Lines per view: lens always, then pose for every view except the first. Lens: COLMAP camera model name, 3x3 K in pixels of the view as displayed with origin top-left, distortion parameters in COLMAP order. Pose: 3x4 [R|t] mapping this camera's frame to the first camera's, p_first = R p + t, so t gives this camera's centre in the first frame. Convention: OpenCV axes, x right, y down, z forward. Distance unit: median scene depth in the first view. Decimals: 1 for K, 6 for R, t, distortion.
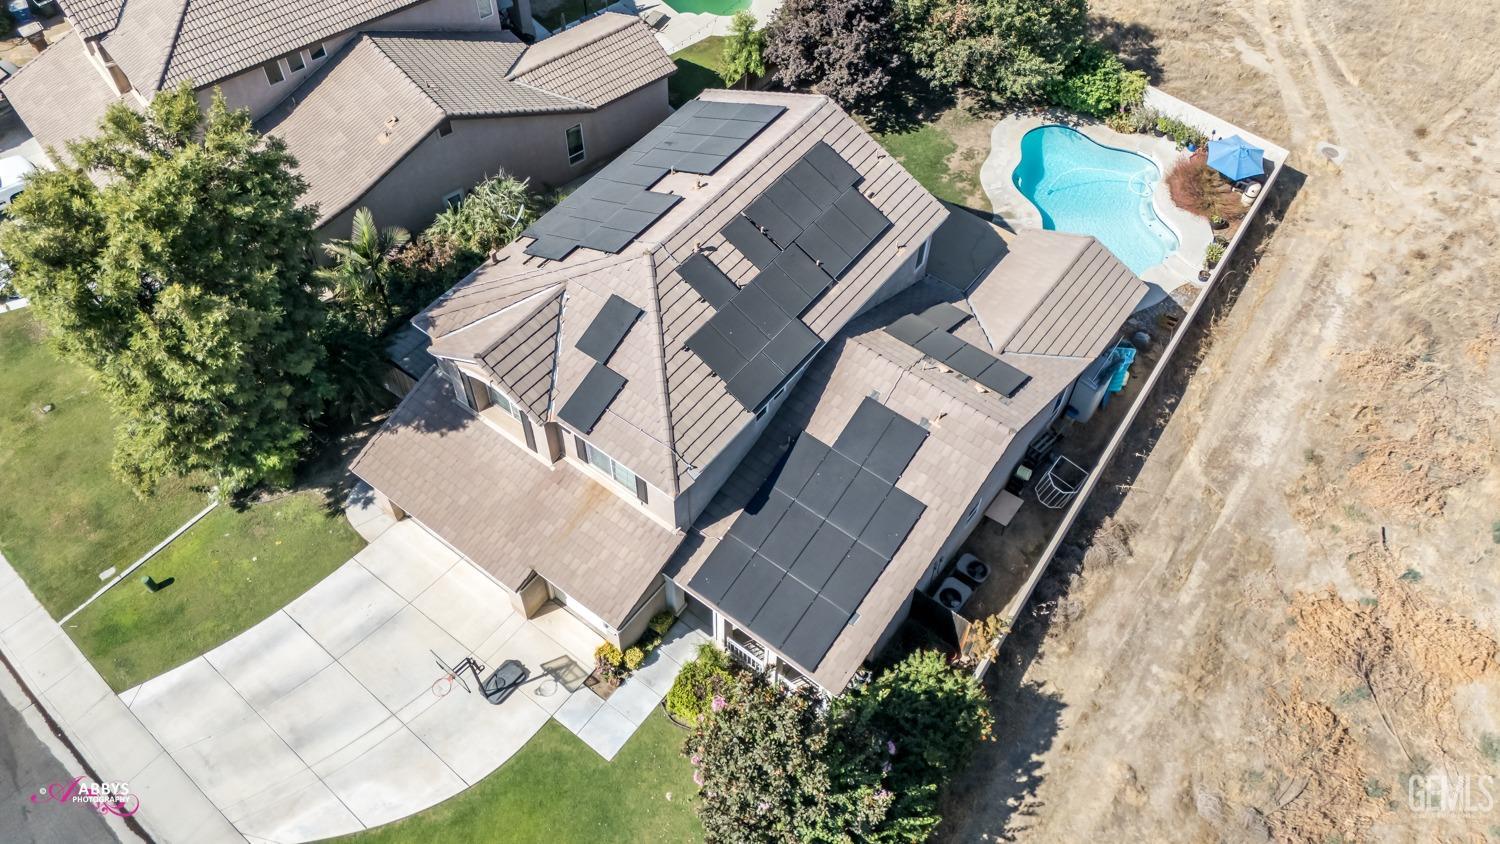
lens RADIAL K [[1169.0, 0, 779.1], [0, 1169.0, 348.6], [0, 0, 1]] dist [-0.002053, -0.004566]
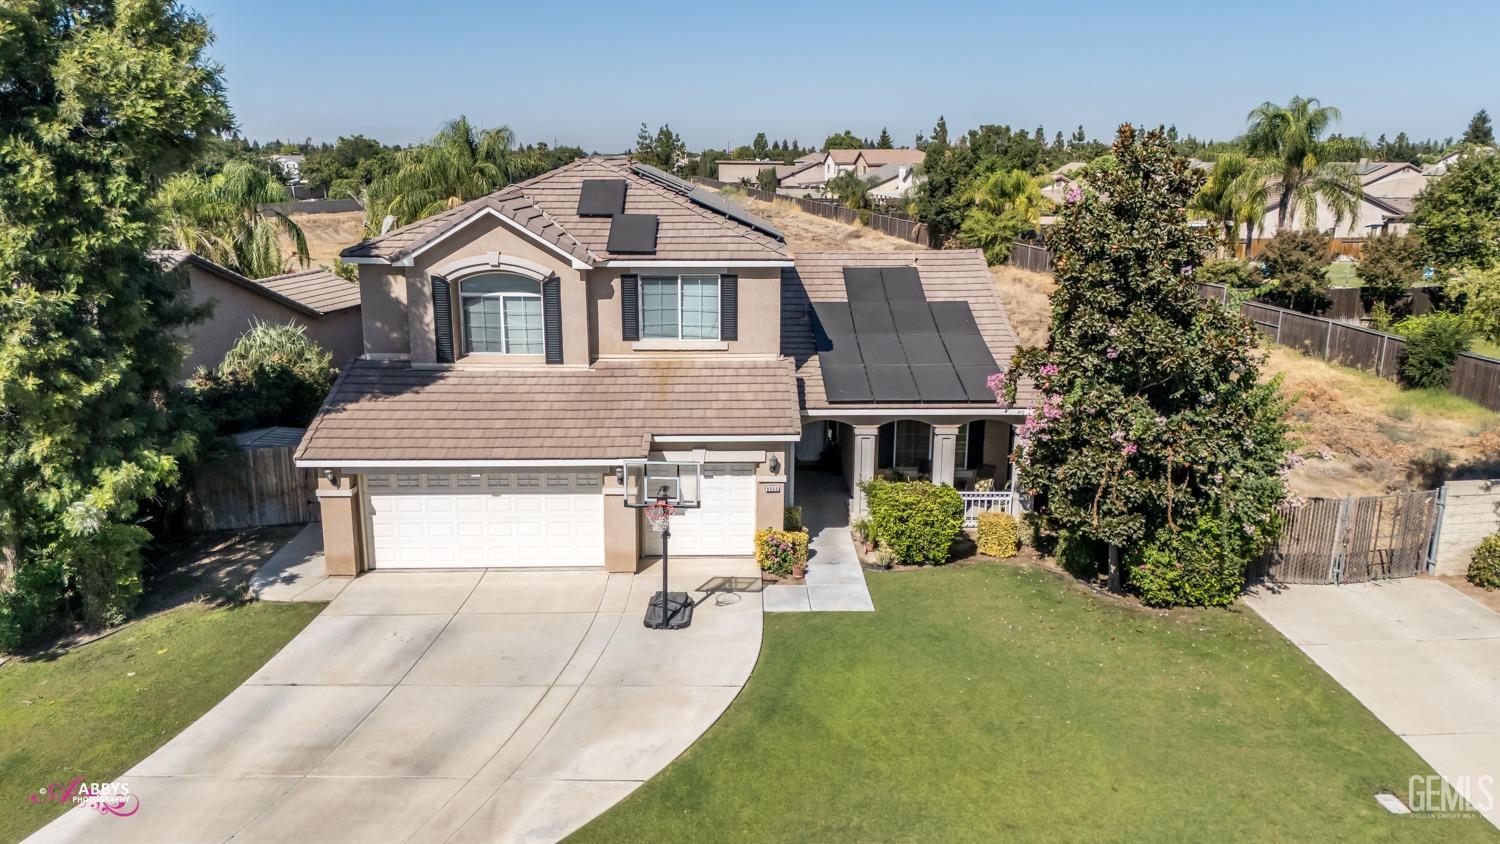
lens RADIAL K [[1077.2, 0, 750.0], [0, 1077.2, 422.0], [0, 0, 1]] dist [0.046699, -0.051897]
pose [[0.787498, -0.173803, 0.591303, -0.512463], [0.483893, 0.768548, -0.418547, 0.454034], [-0.381700, 0.615732, 0.689332, 0.469852]]
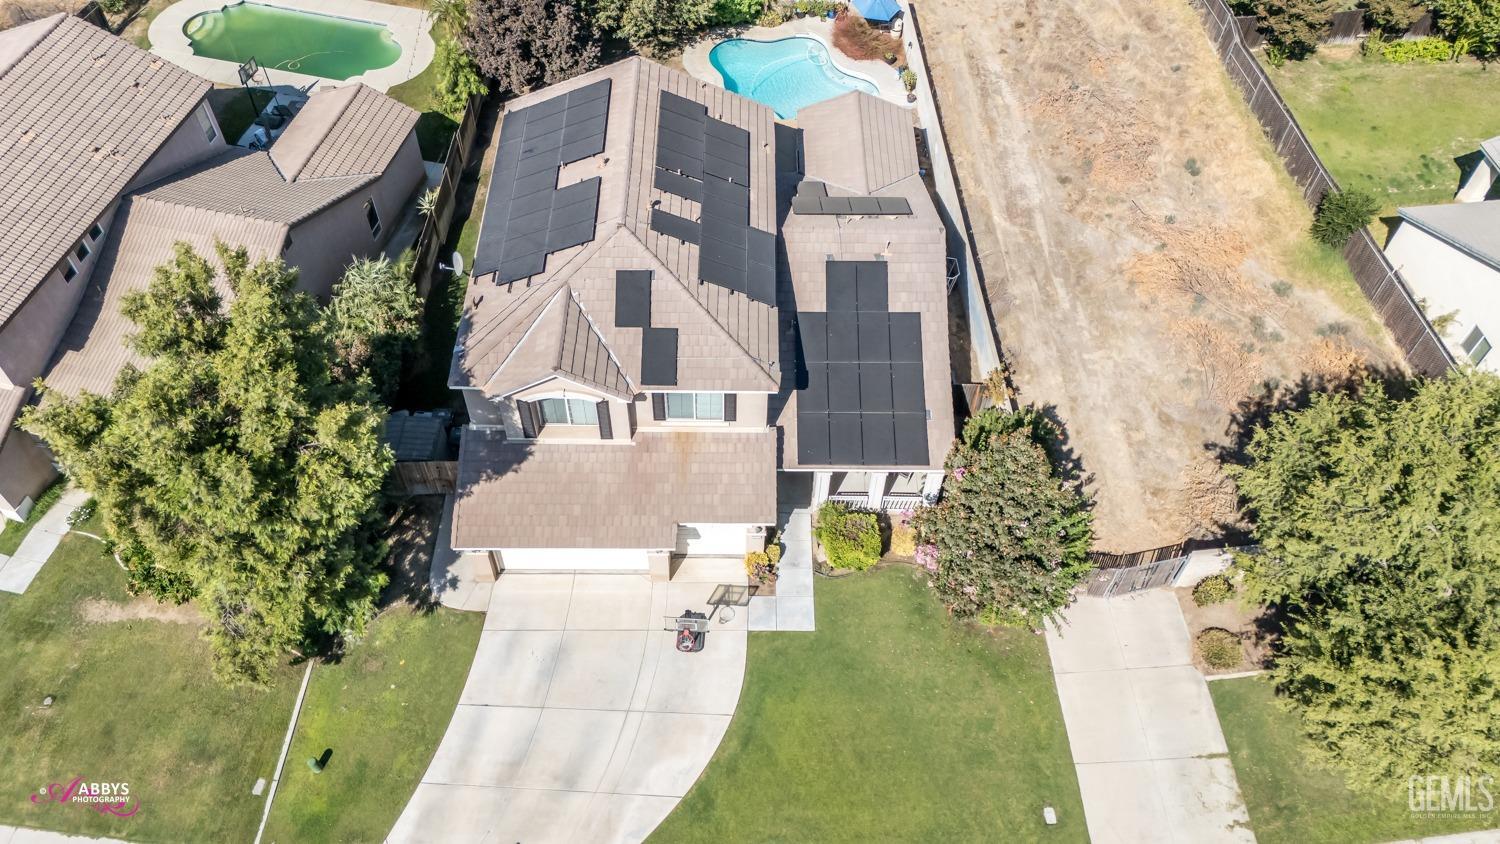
lens RADIAL K [[1119.1, 0, 752.0], [0, 1119.1, 395.7], [0, 0, 1]] dist [-0.000499, -0.002422]
pose [[0.800942, -0.472238, 0.368082, -0.446656], [0.459033, 0.879018, 0.128904, -0.018915], [-0.384424, 0.065717, 0.920815, -0.005408]]
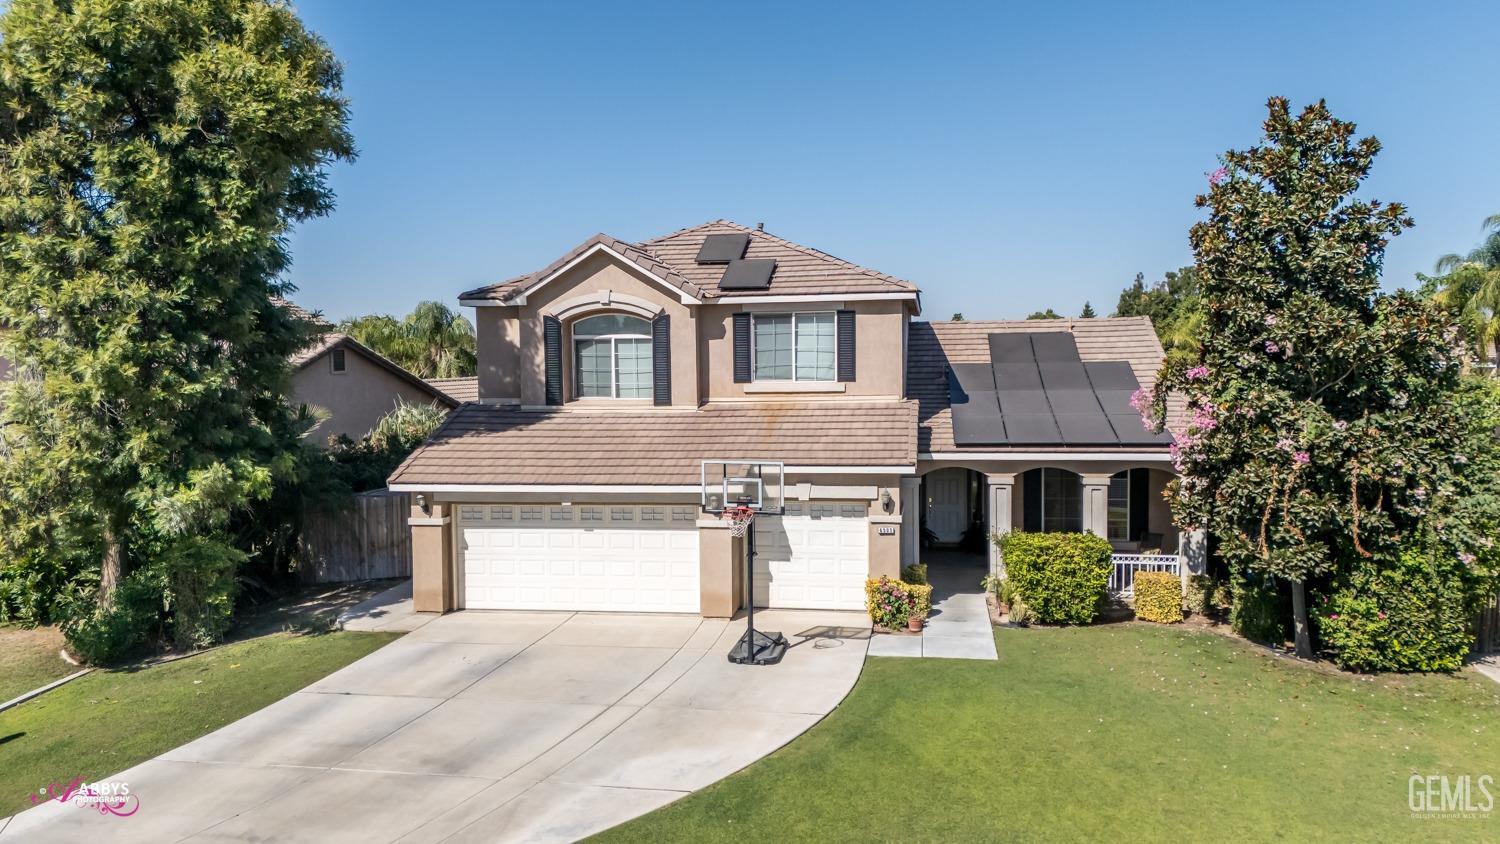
lens RADIAL K [[1105.8, 0, 750.0], [0, 1105.8, 422.0], [0, 0, 1]] dist [0.050576, -0.048561]
pose [[0.884273, -0.073542, 0.461144, -0.461982], [0.382003, 0.681900, -0.623767, 0.522754], [-0.268581, 0.727739, 0.631079, 0.536203]]
